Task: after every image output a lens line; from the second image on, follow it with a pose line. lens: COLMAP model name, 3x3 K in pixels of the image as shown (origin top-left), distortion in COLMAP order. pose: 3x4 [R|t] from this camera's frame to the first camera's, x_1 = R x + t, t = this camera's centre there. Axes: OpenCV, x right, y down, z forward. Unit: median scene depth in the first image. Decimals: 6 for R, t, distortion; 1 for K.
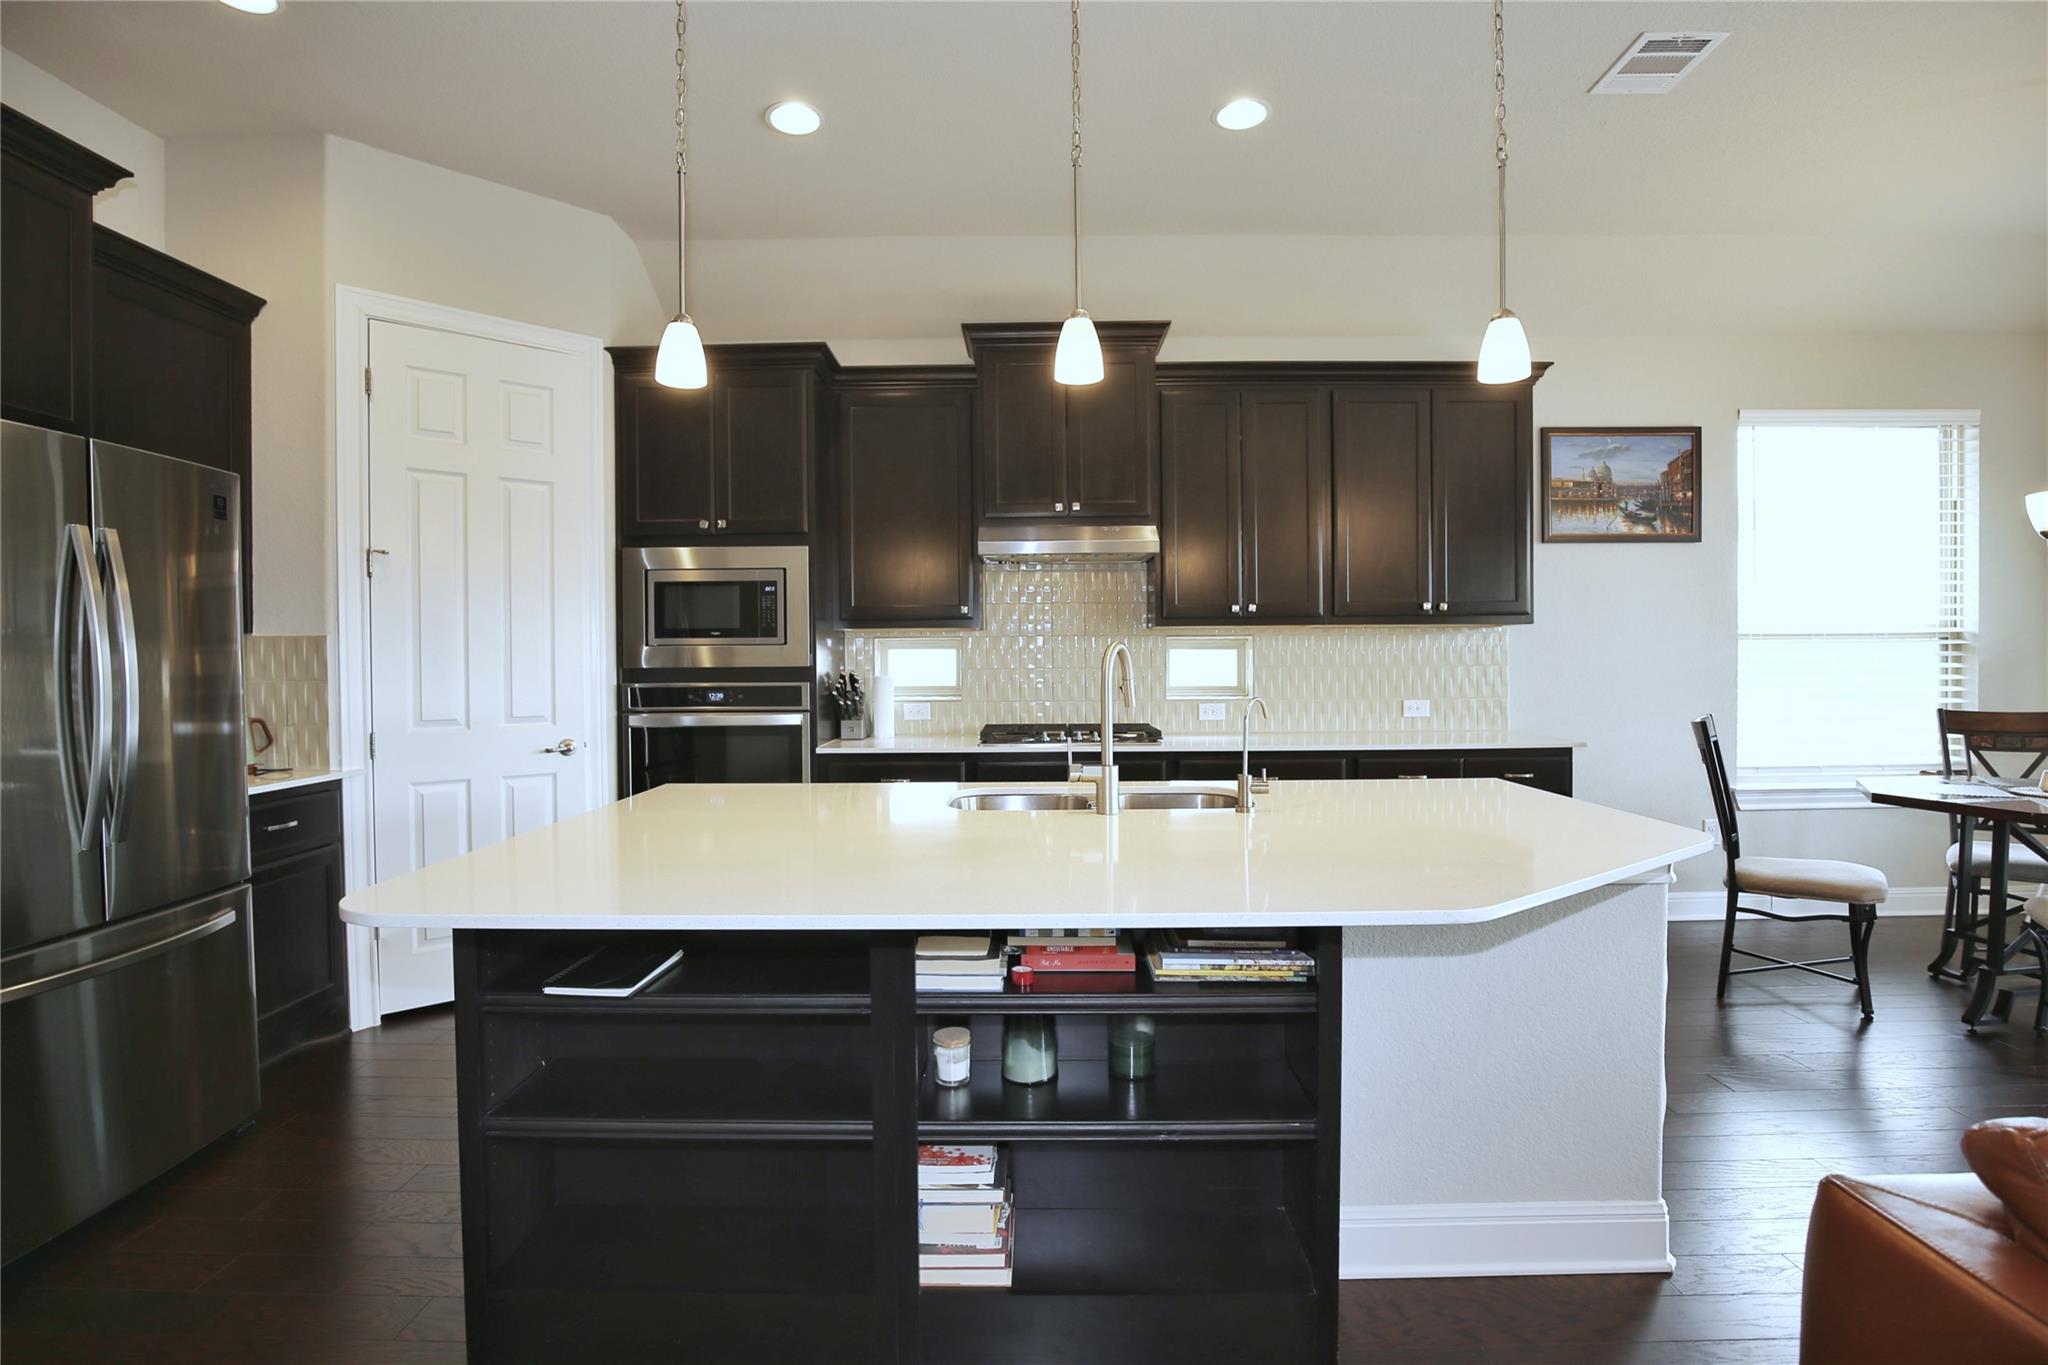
lens RADIAL K [[970.6, 0, 1024.0], [0, 970.6, 682.5], [0, 0, 1]] dist [-0.031942, -0.000199]
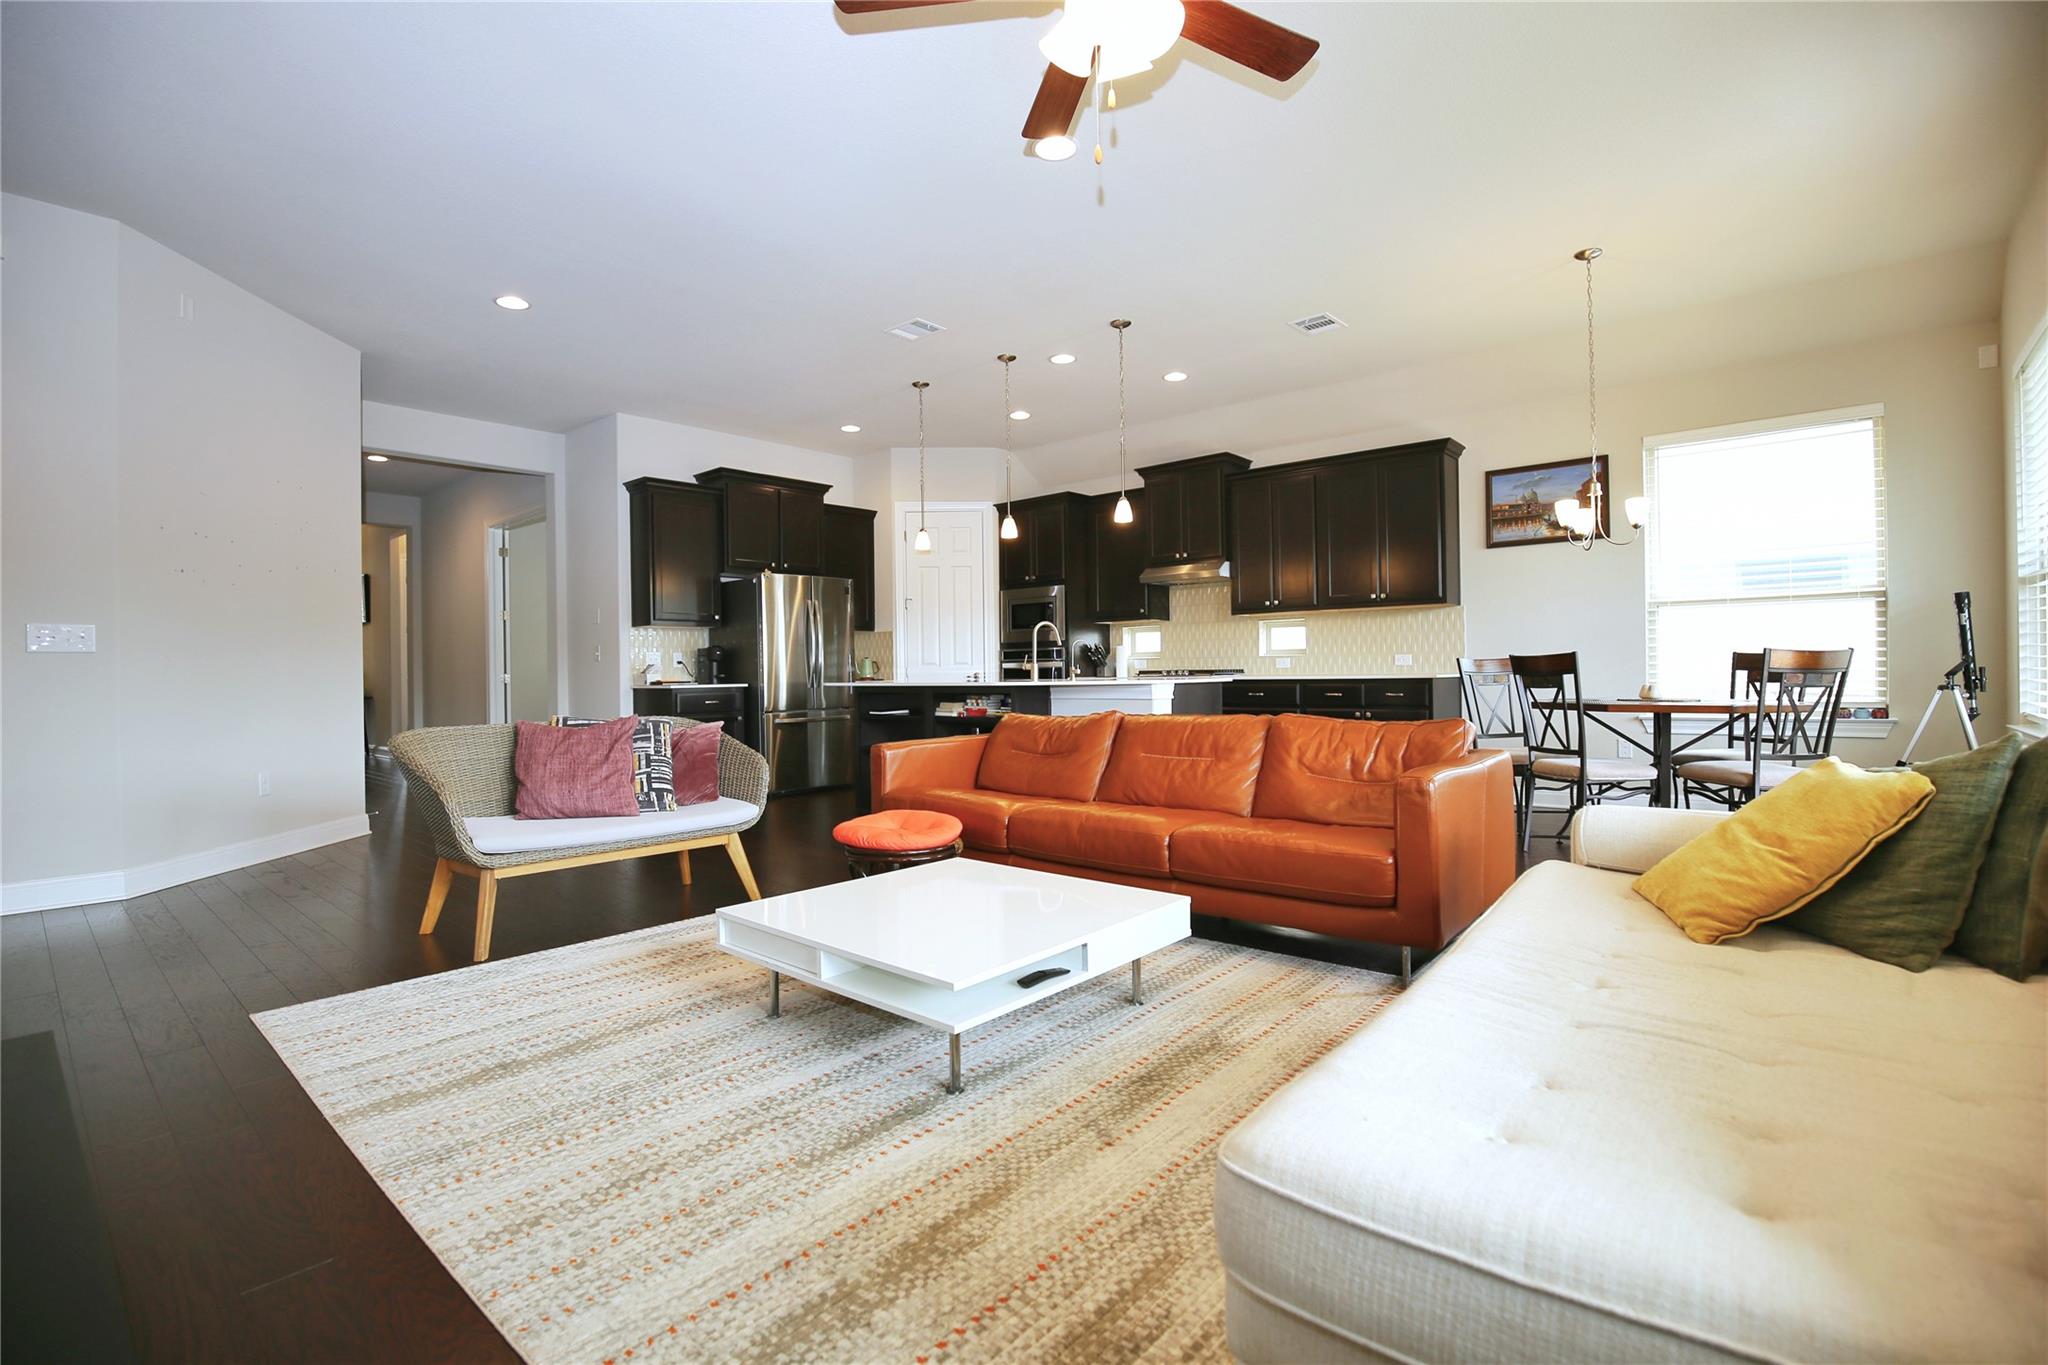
lens RADIAL K [[942.9, 0, 1024.0], [0, 942.9, 682.5], [0, 0, 1]] dist [-0.026625, 0.000320]
pose [[0.756036, 0.005589, -0.654506, 0.978024], [-0.009973, 0.999946, -0.002981, 0.077307], [0.654454, 0.008782, 0.756051, -0.591269]]
